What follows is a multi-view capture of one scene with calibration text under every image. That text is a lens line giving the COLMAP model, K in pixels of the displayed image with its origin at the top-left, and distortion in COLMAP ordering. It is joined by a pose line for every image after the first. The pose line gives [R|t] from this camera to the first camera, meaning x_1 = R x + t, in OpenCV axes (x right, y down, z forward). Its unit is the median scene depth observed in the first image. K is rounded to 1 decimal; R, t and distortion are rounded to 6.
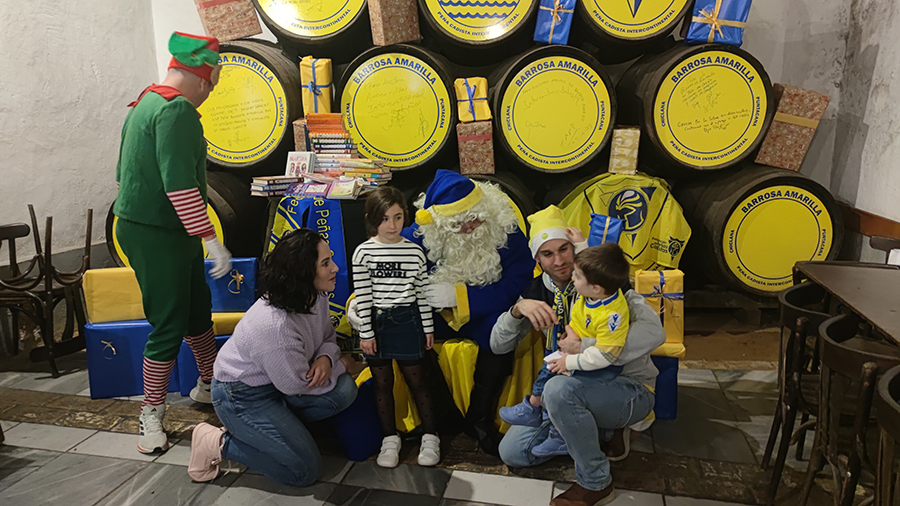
lens RADIAL K [[658.4, 0, 453.2], [0, 658.4, 256.9], [0, 0, 1]] dist [0.067736, -0.064369]
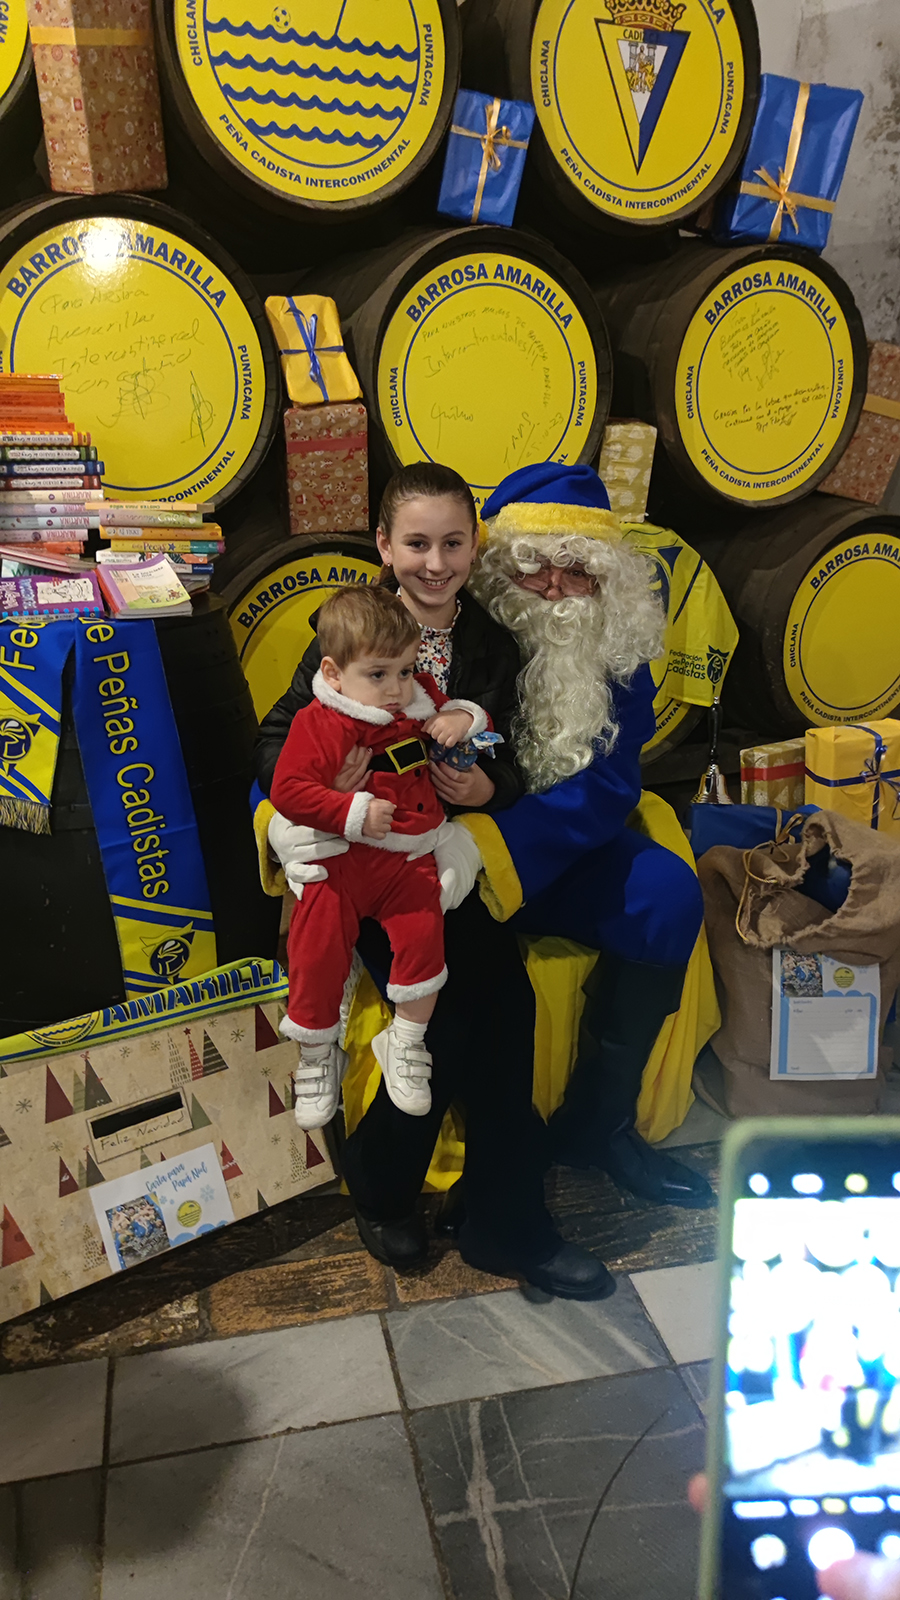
lens RADIAL K [[1170.6, 0, 450.0], [0, 1170.6, 800.0], [0, 0, 1]] dist [0.067736, -0.064369]
pose [[0.911423, -0.125253, 0.391945, -0.221091], [0.081973, 0.988721, 0.125345, -0.043962], [-0.403224, -0.082113, 0.911410, 0.264039]]
